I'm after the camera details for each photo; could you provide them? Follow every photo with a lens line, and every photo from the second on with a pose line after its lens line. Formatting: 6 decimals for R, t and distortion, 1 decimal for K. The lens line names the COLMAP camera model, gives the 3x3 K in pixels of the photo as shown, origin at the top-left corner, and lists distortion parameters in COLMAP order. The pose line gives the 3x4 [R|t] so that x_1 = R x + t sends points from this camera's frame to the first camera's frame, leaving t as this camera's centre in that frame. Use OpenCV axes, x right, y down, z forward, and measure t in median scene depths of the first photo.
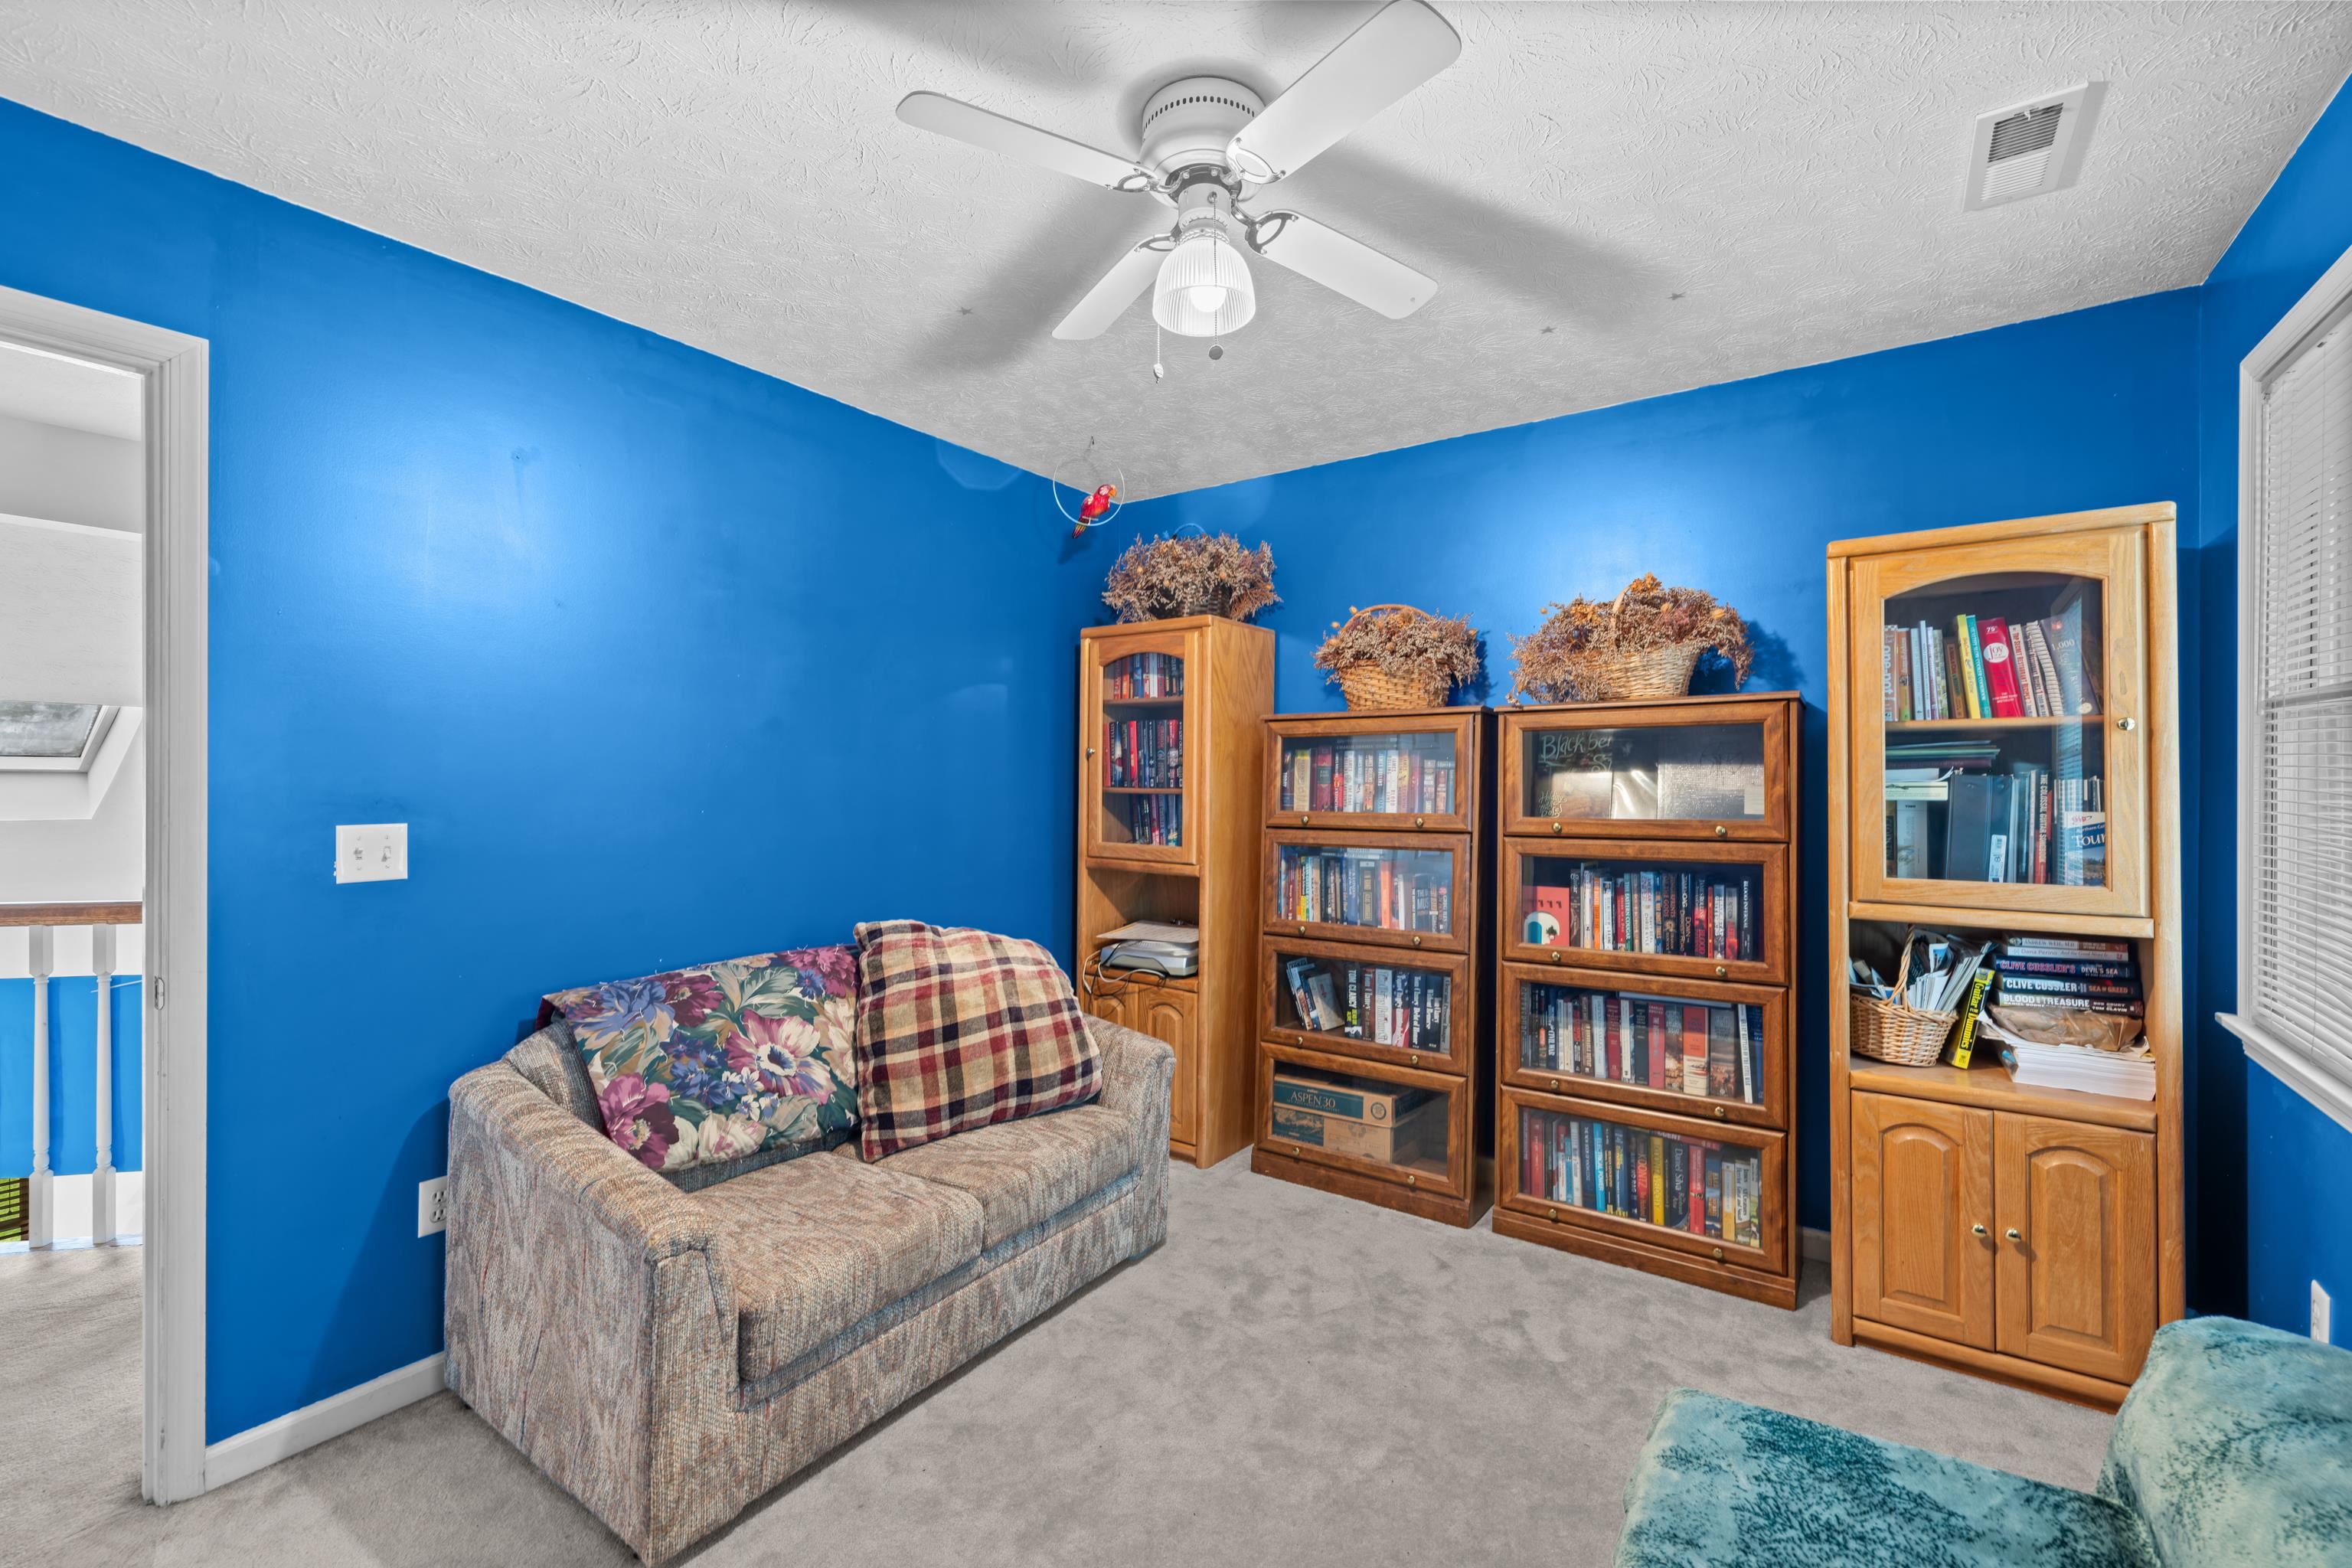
lens RADIAL K [[995.6, 0, 1170.9], [0, 995.6, 787.9], [0, 0, 1]] dist [-0.014122, -0.000119]
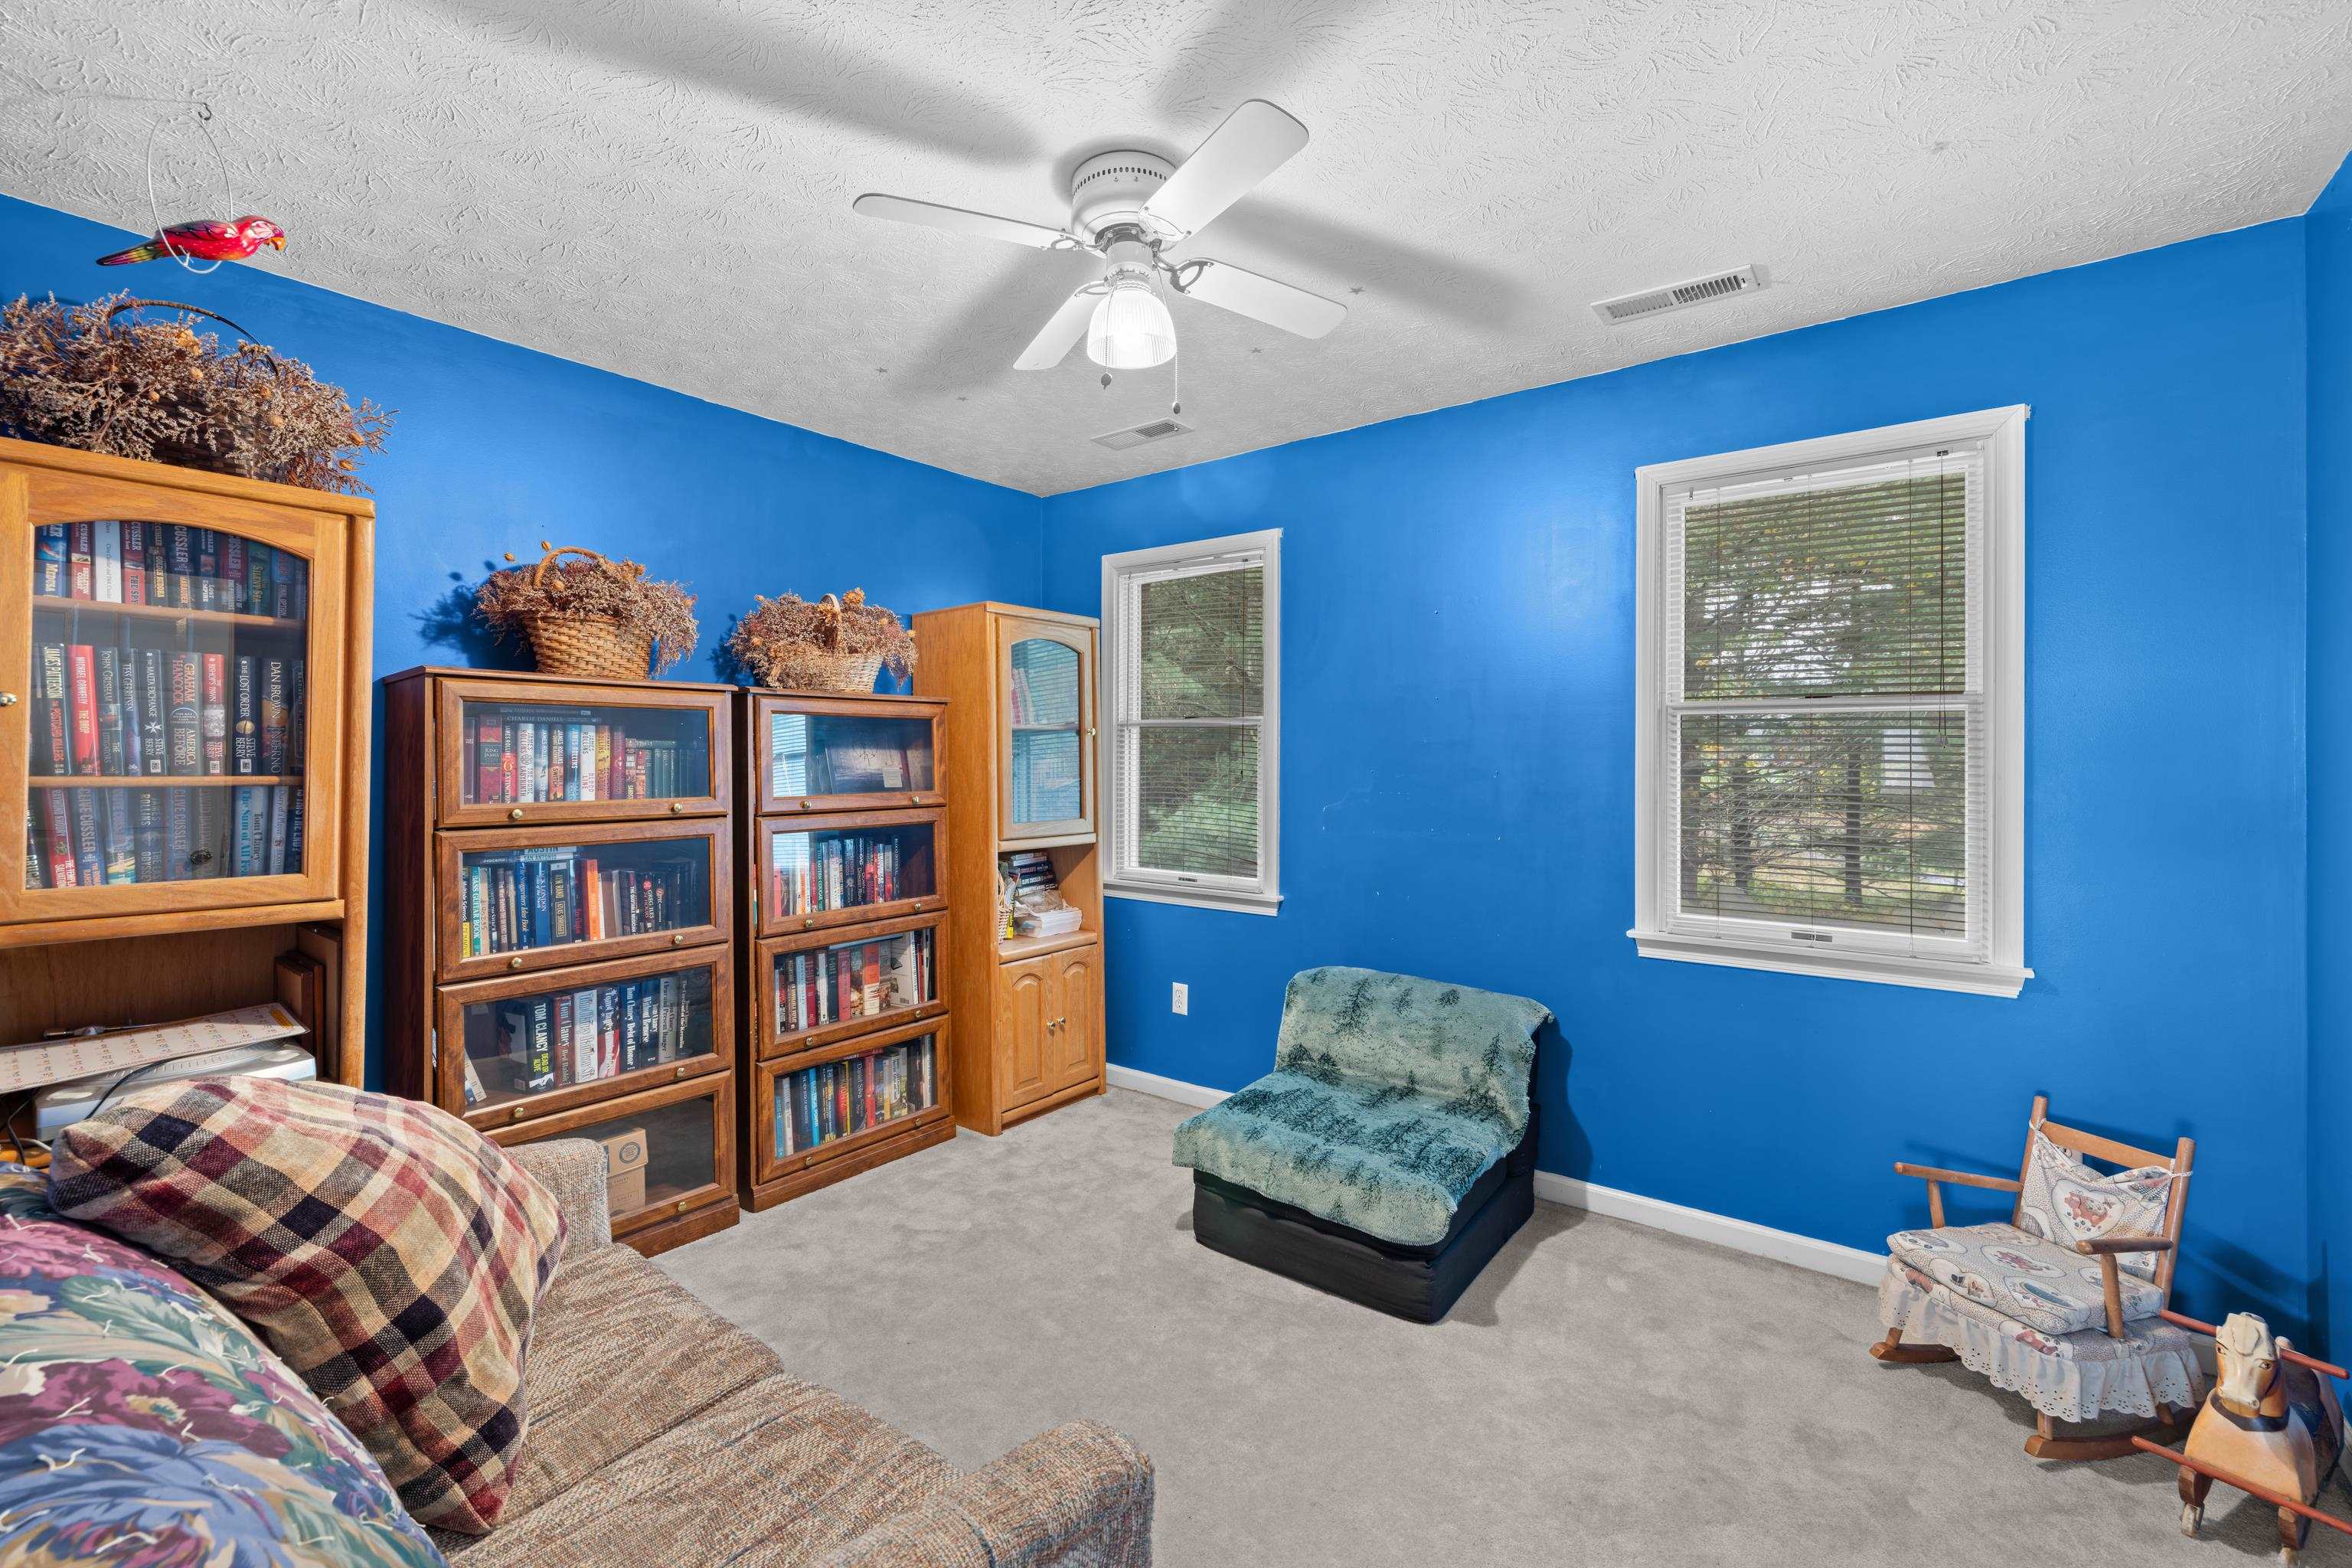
lens RADIAL K [[992.3, 0, 1171.9], [0, 992.3, 769.9], [0, 0, 1]] dist [0.001362, 0.000022]
pose [[0.031726, -0.003145, 0.999492, -0.607569], [0.012750, 0.999915, 0.002741, 0.003177], [-0.999415, 0.012656, 0.031763, 0.498425]]
